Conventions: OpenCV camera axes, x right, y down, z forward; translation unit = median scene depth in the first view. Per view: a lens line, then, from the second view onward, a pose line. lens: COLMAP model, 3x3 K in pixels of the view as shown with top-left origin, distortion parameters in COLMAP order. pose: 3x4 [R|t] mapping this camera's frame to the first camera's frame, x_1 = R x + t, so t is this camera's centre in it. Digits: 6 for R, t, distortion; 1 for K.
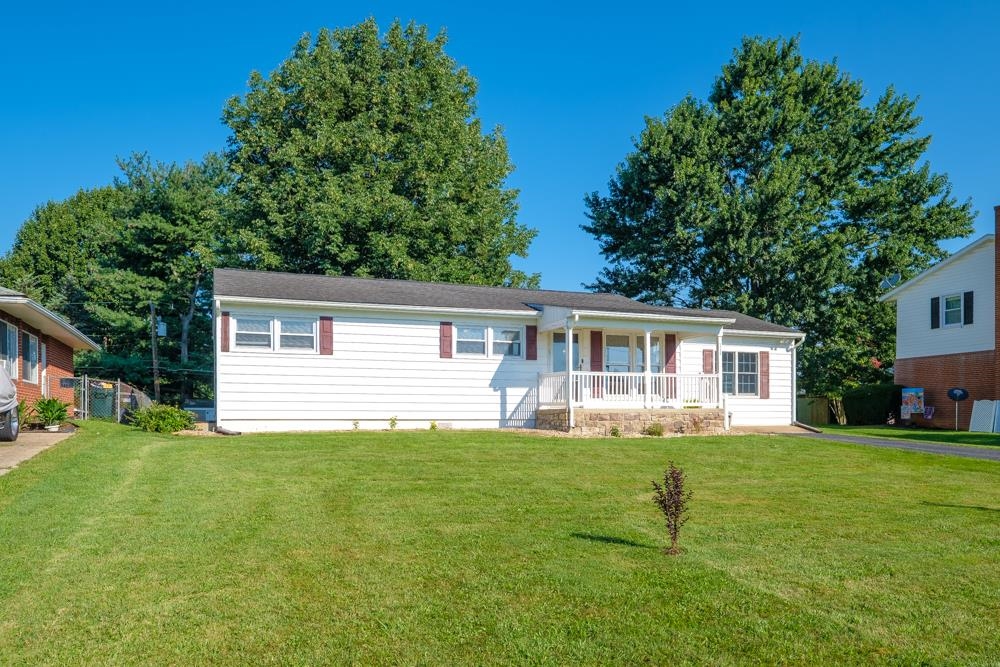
lens RADIAL K [[749.3, 0, 504.4], [0, 749.3, 359.7], [0, 0, 1]] dist [0.000241, 0.001222]
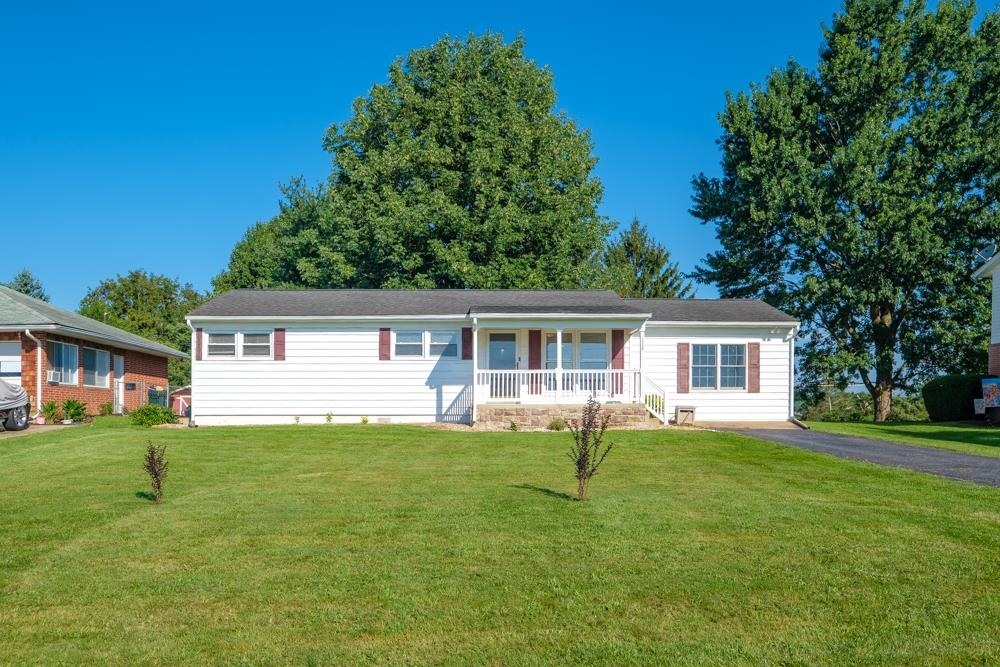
lens RADIAL K [[816.8, 0, 500.0], [0, 816.8, 333.5], [0, 0, 1]] dist [-0.004861, -0.000520]
pose [[0.943558, -0.035555, -0.329293, 0.456152], [0.027532, 0.999200, -0.028997, -0.001839], [0.330060, 0.018295, 0.943783, -0.093078]]
